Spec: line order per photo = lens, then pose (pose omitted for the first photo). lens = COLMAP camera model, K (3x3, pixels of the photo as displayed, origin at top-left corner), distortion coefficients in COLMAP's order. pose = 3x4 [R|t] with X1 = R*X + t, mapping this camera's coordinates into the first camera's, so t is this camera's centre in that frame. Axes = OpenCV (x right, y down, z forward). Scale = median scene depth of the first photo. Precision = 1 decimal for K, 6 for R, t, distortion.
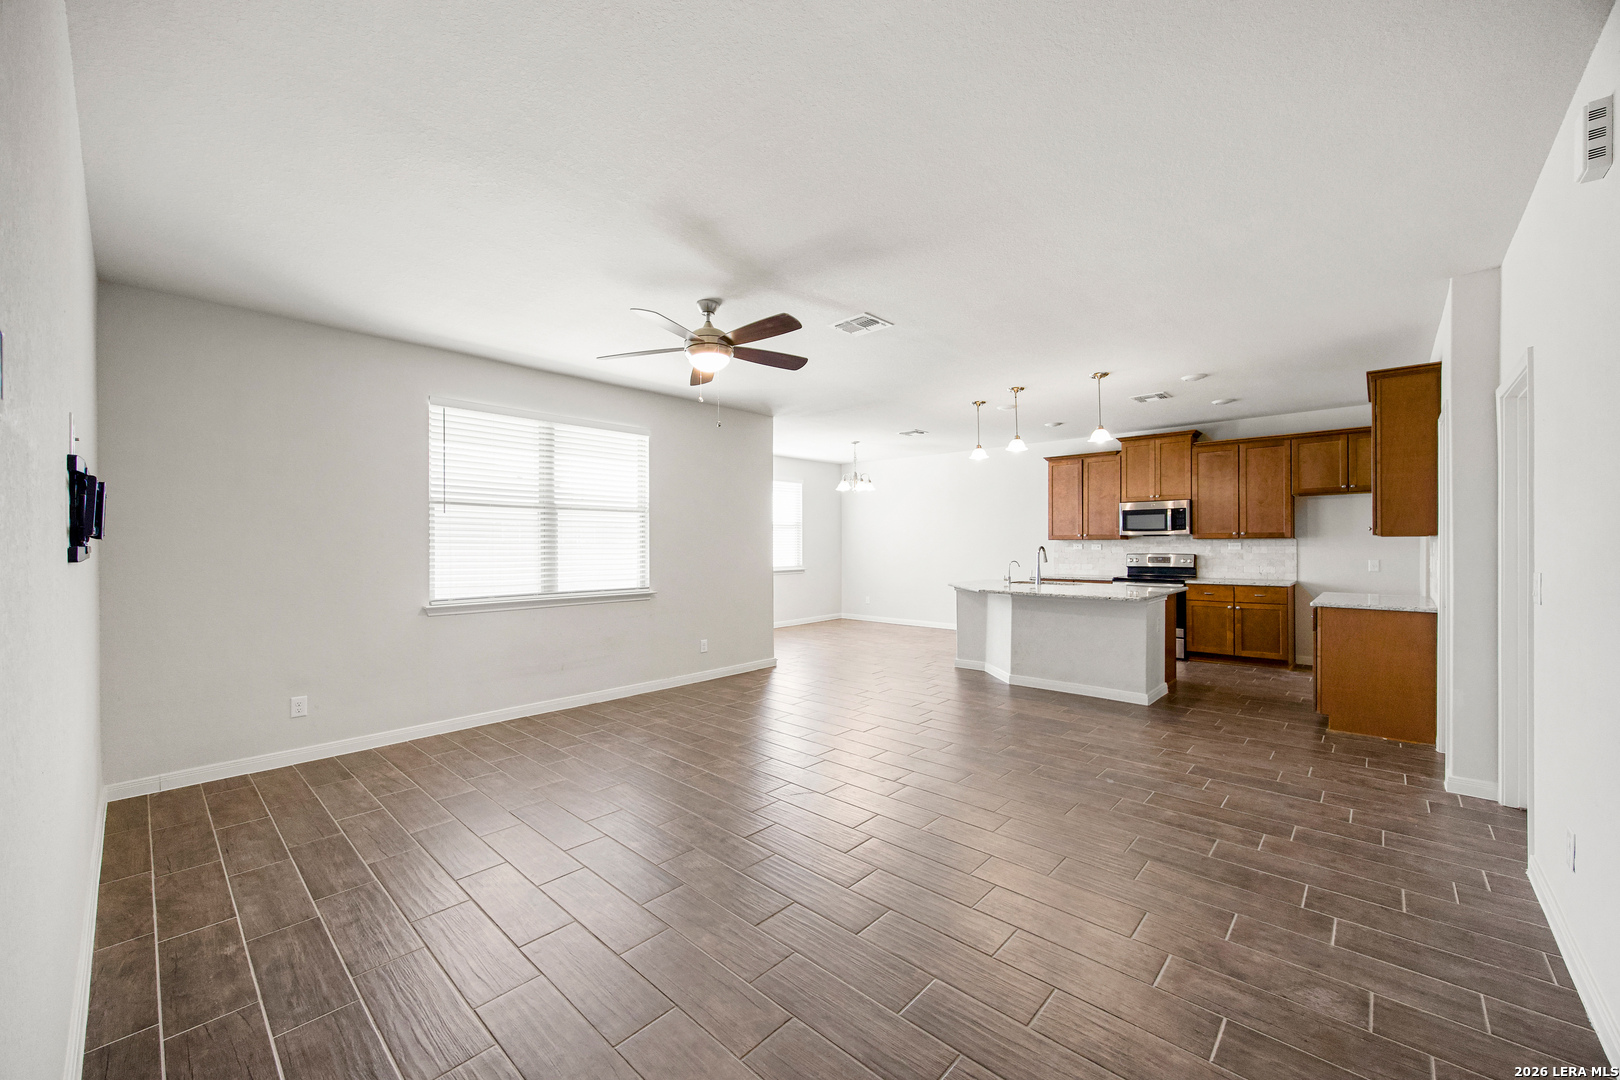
lens RADIAL K [[625.6, 0, 806.0], [0, 625.6, 541.3], [0, 0, 1]] dist [-0.000652, 0.000352]
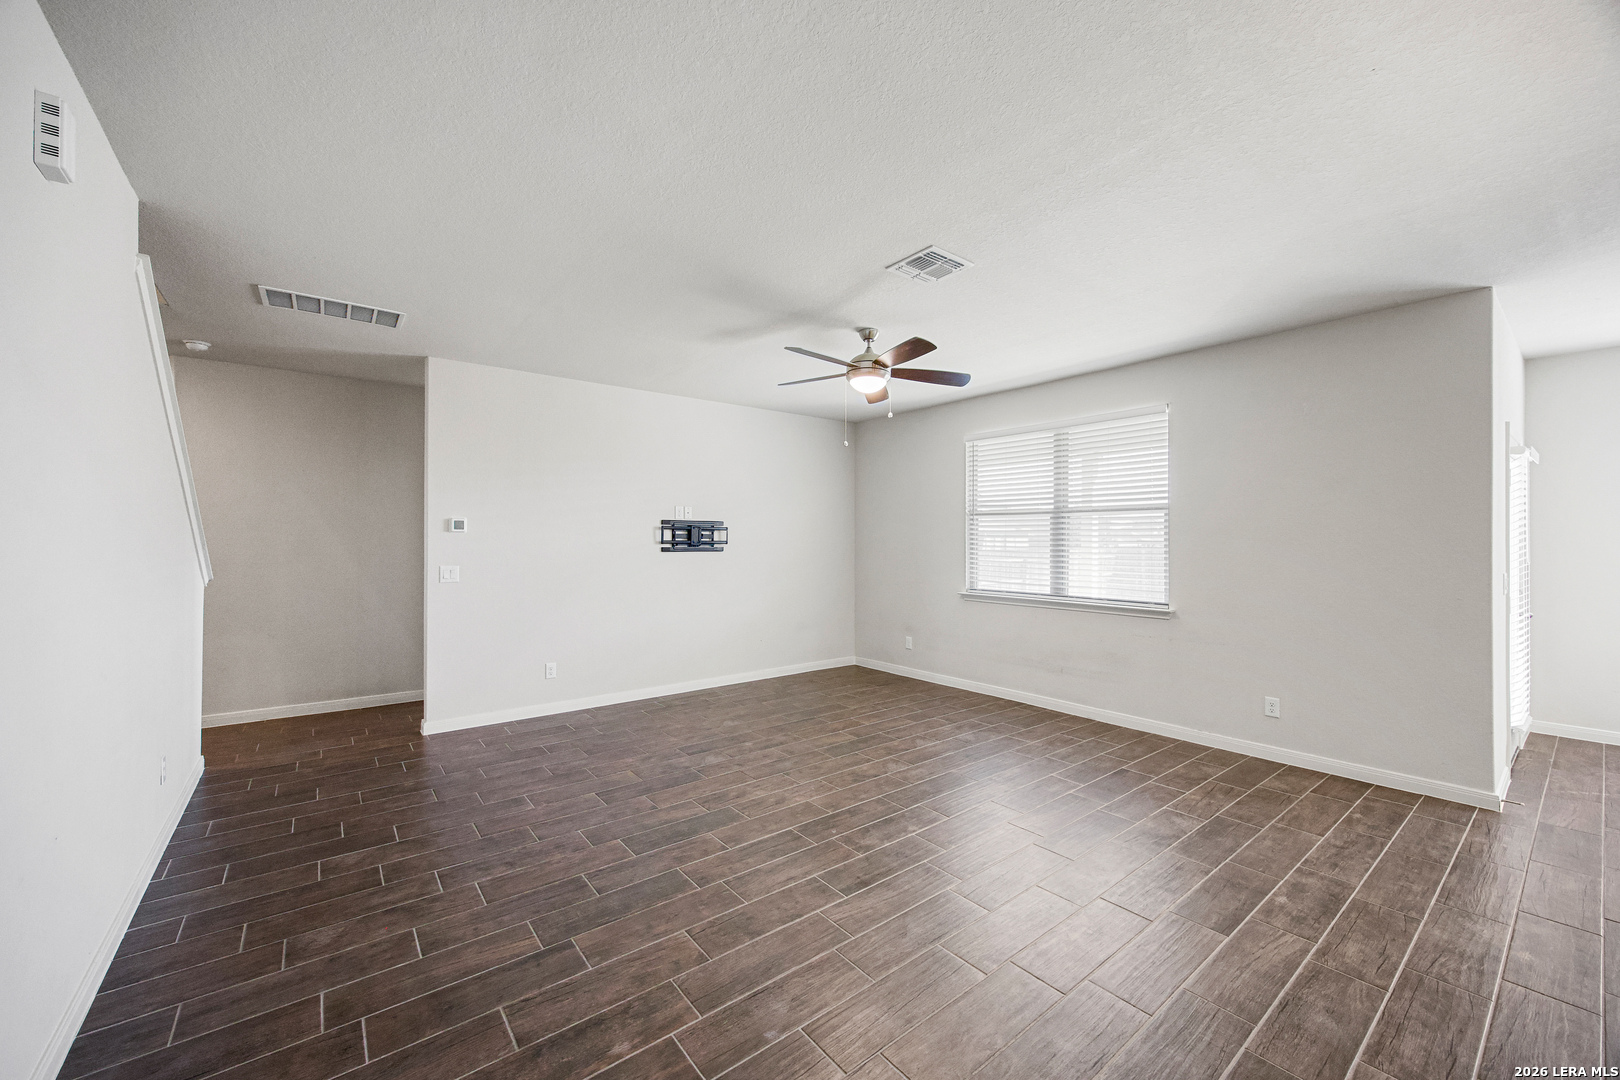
lens RADIAL K [[626.9, 0, 810.6], [0, 626.9, 535.8], [0, 0, 1]] dist [-0.001105, 0.000246]
pose [[-0.156383, -0.004232, -0.987687, 0.505301], [0.004163, 0.999979, -0.004944, -0.008890], [0.987688, -0.004885, -0.156362, 0.571398]]
